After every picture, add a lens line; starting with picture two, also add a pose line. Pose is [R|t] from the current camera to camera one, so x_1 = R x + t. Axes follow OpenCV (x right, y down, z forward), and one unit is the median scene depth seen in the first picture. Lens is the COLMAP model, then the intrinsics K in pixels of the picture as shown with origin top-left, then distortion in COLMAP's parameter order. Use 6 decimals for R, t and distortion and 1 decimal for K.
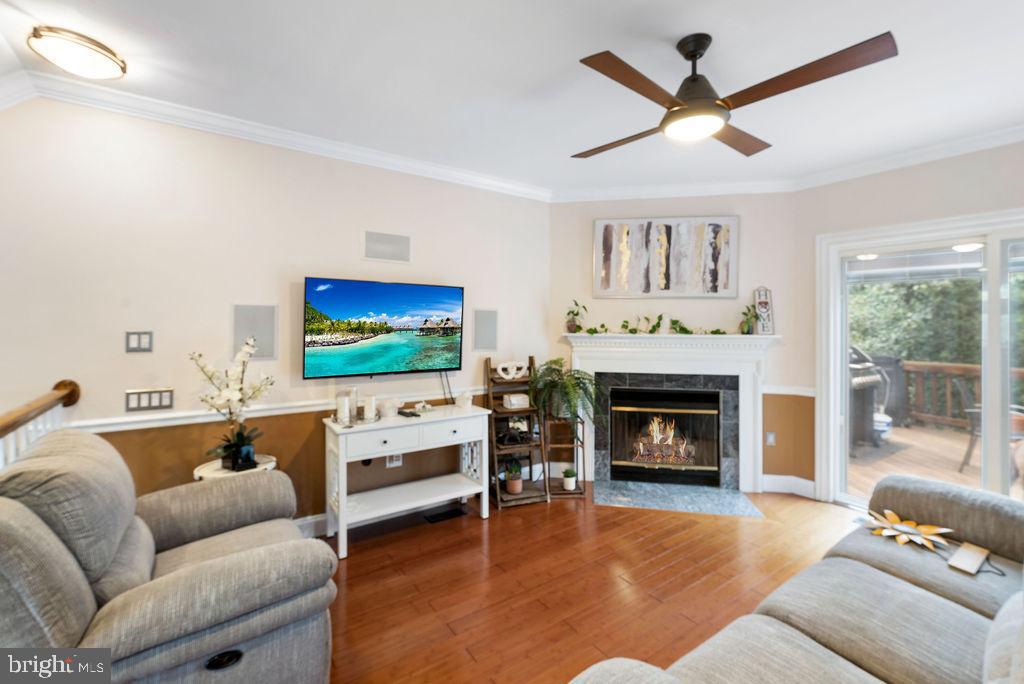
lens RADIAL K [[444.0, 0, 512.6], [0, 444.0, 316.9], [0, 0, 1]] dist [0.000347, -0.000063]
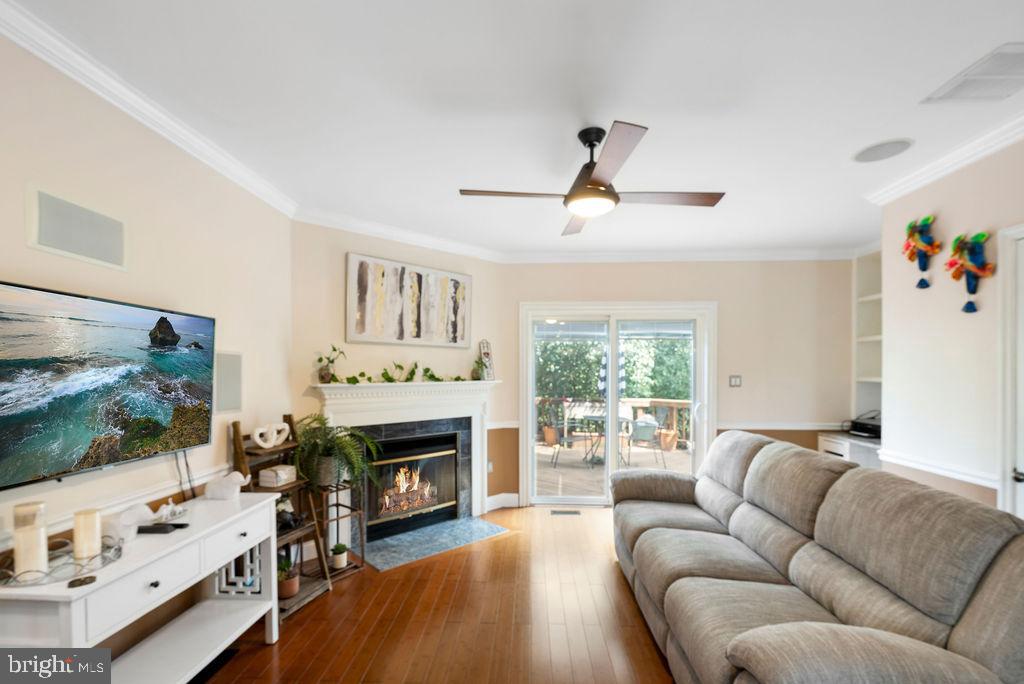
lens RADIAL K [[444.1, 0, 511.3], [0, 444.1, 374.0], [0, 0, 1]] dist [-0.000867, -0.000091]
pose [[0.613525, -0.010440, 0.789606, -0.324355], [-0.006408, 0.999814, 0.018199, 0.001196], [-0.789649, -0.016225, 0.613344, 0.216611]]
